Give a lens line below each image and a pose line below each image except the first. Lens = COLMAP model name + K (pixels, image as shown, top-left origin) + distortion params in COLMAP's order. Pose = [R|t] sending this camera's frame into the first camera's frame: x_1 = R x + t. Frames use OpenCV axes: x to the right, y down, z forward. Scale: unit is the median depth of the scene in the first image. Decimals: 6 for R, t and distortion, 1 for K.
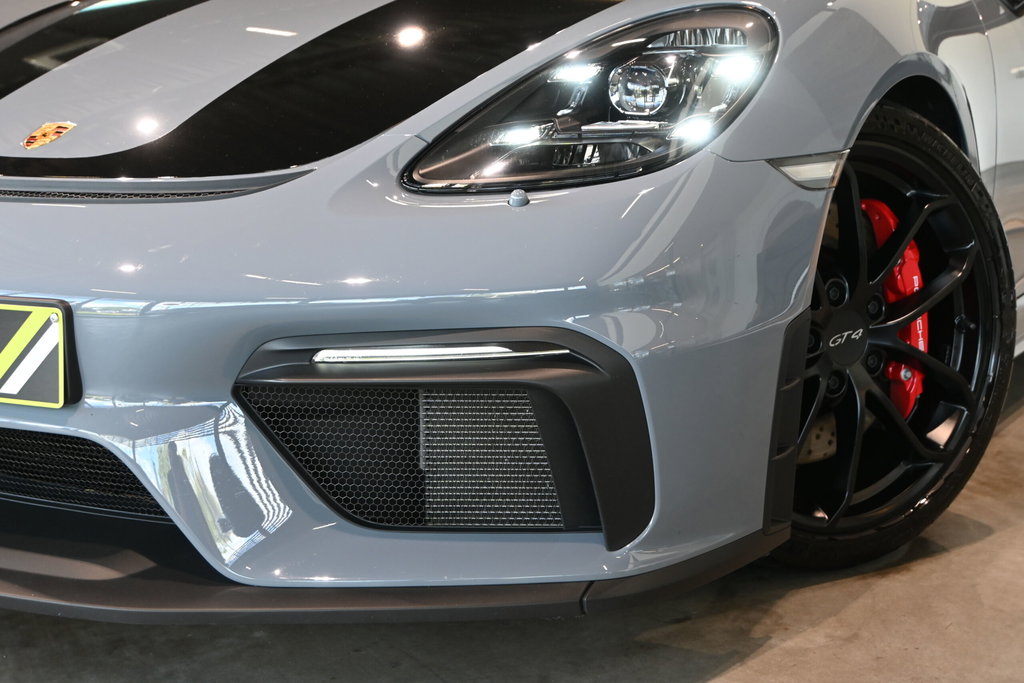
lens RADIAL K [[1638.5, 0, 512.0], [0, 1638.5, 341.5], [0, 0, 1]] dist [0.000153, 0.034267]
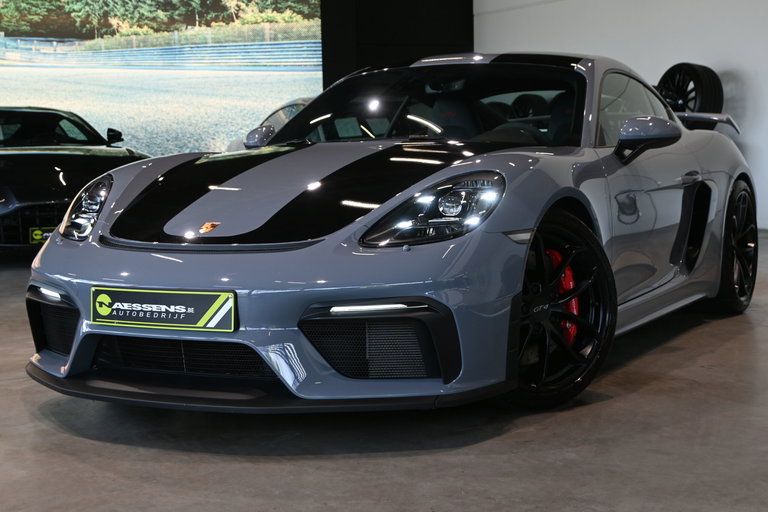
lens RADIAL K [[1274.3, 0, 384.0], [0, 1274.3, 256.0], [0, 0, 1]] dist [0.260599, 0.004781]
pose [[0.999184, -0.017085, 0.036606, -0.097943], [0.020646, 0.994850, -0.099236, 0.115893], [-0.034722, 0.099911, 0.994390, -0.938469]]
